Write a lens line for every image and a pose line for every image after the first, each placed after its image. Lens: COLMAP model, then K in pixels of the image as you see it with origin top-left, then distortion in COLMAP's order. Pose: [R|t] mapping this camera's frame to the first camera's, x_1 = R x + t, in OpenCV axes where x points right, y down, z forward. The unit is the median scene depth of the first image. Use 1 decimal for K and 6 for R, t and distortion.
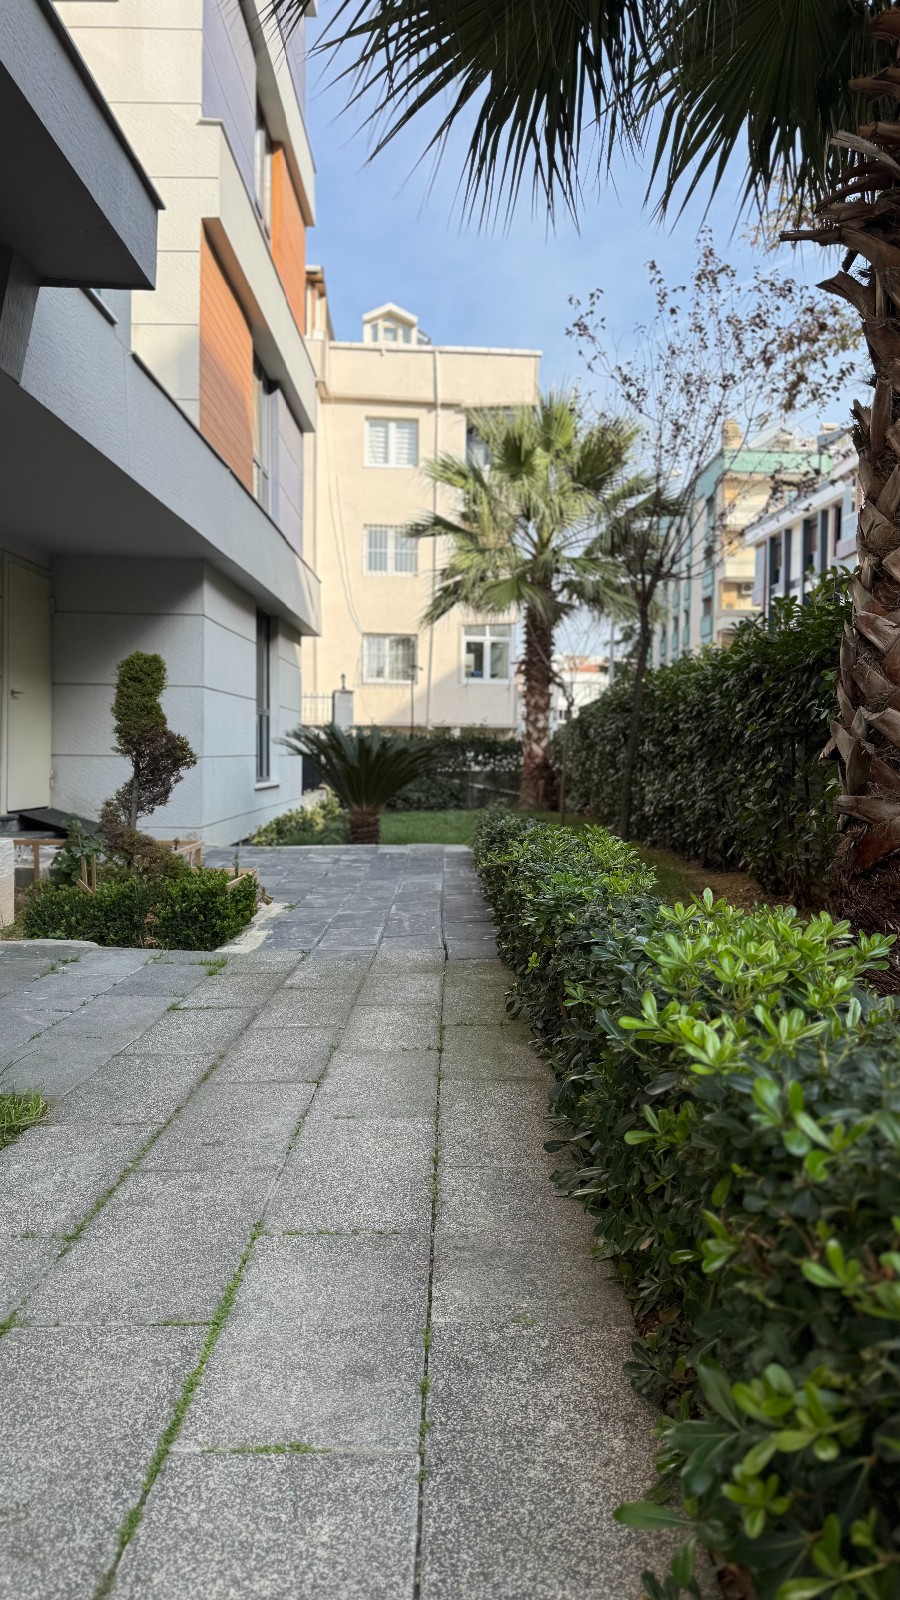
lens RADIAL K [[1140.7, 0, 450.0], [0, 1140.7, 800.0], [0, 0, 1]] dist [0.092003, -0.132558]
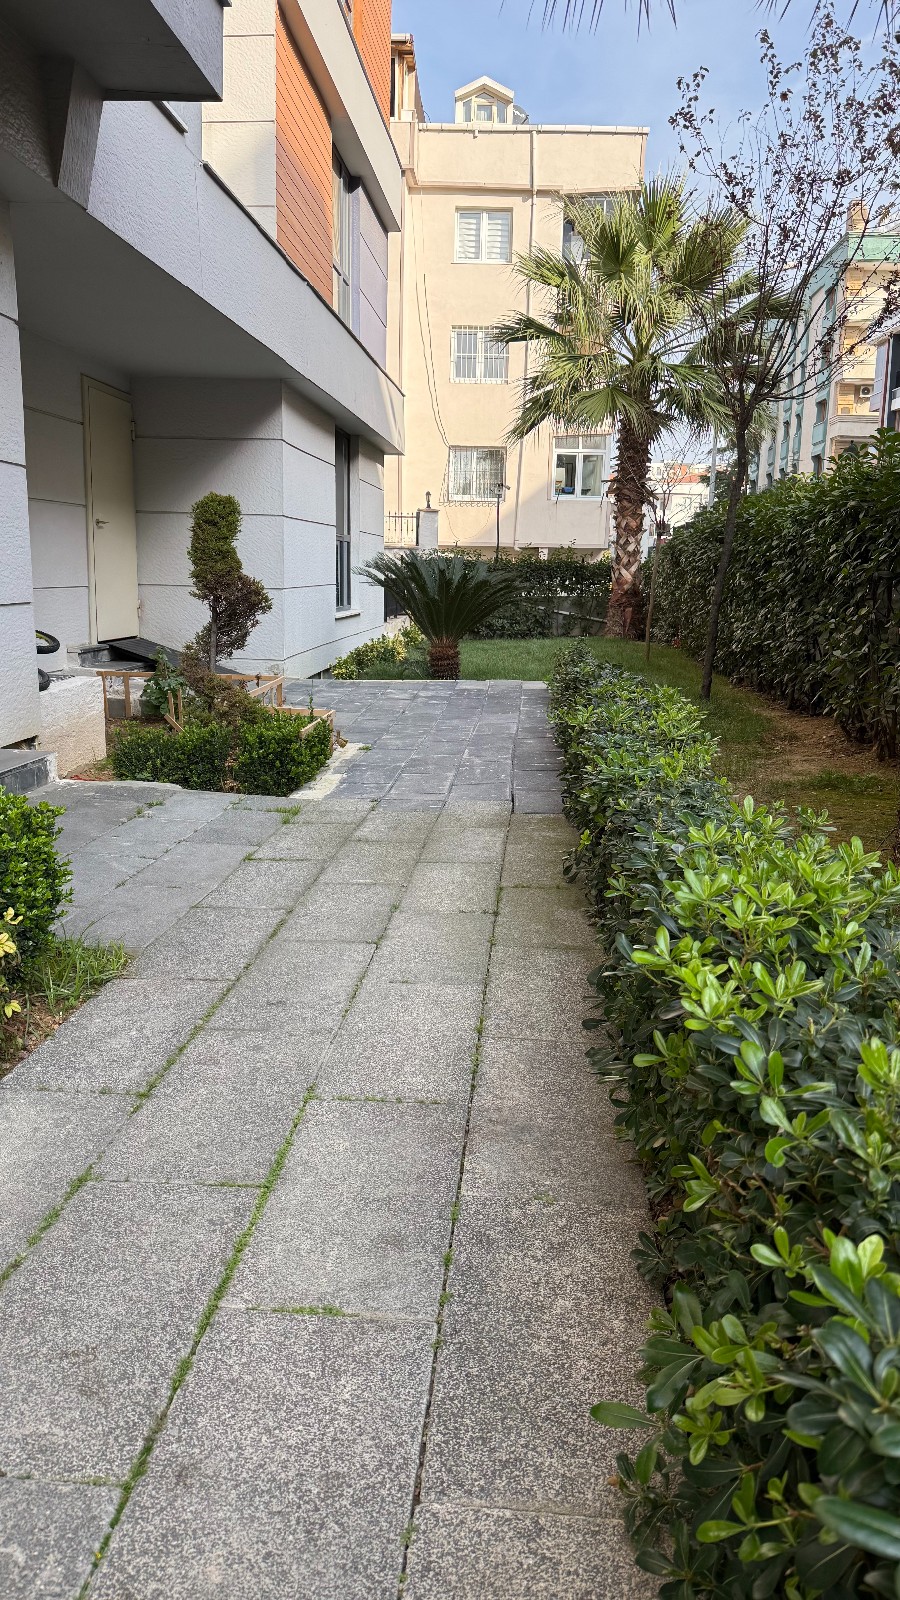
lens RADIAL K [[1137.6, 0, 430.6], [0, 1137.6, 802.2], [0, 0, 1]] dist [0.138729, -0.282135]
pose [[0.995588, 0.022659, -0.091052, 0.012698], [-0.007858, 0.987129, 0.159732, -0.024287], [0.093499, -0.158312, 0.982952, -0.004111]]
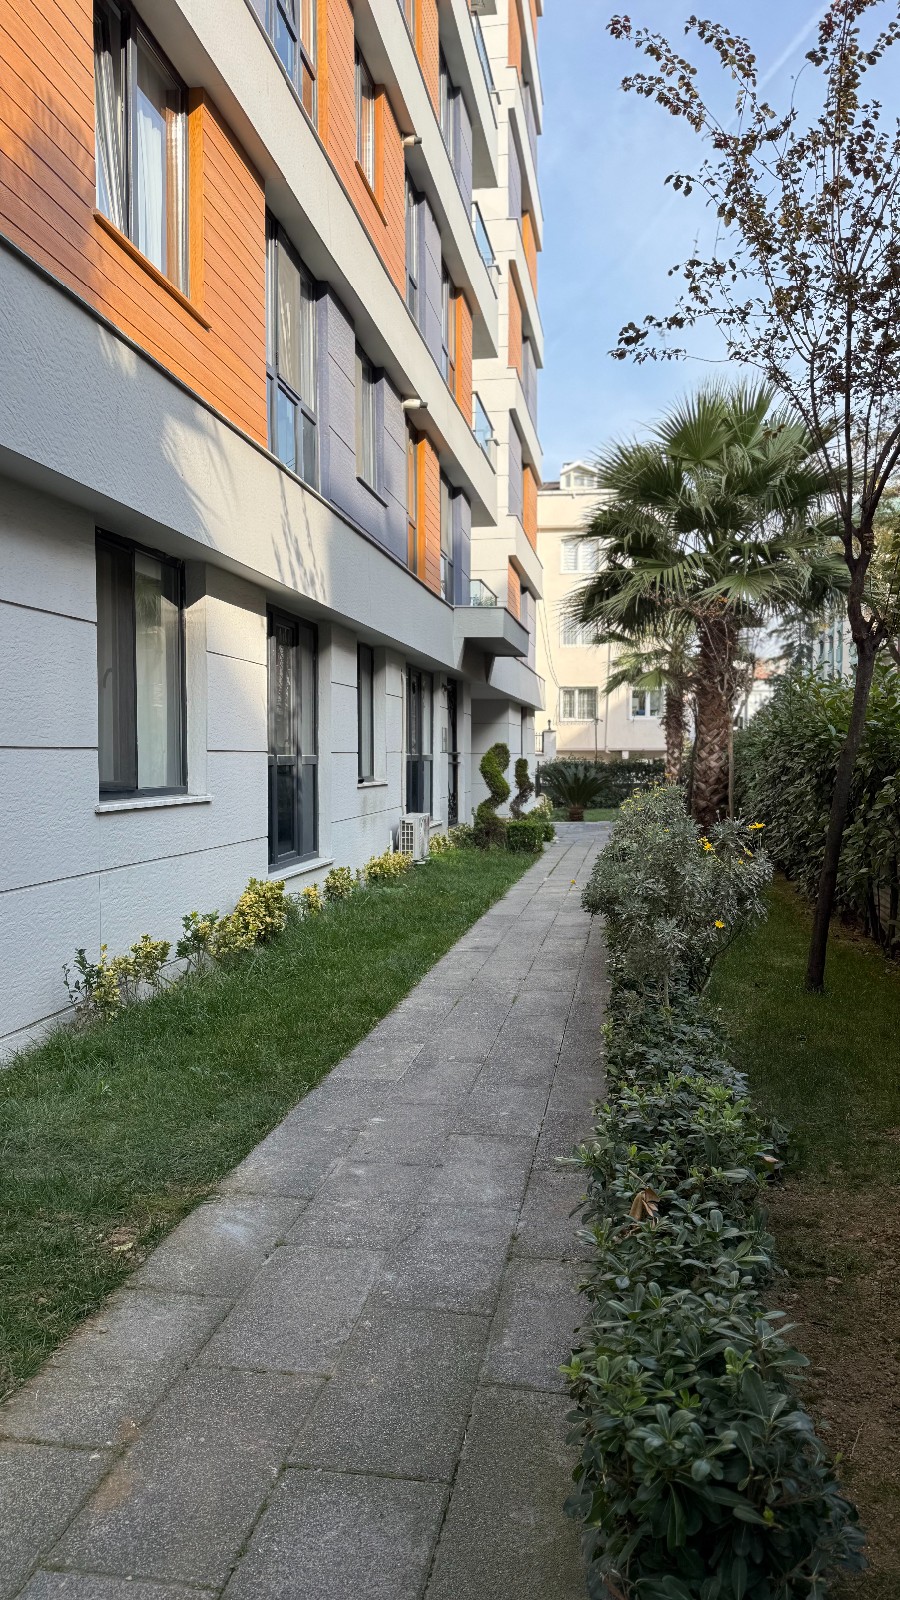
lens RADIAL K [[1137.6, 0, 430.6], [0, 1137.6, 802.2], [0, 0, 1]] dist [0.138729, -0.282135]
pose [[0.985326, -0.008445, -0.170477, 0.036890], [0.008380, 0.999964, -0.001099, 0.000970], [0.170480, -0.000345, 0.985361, -2.117144]]
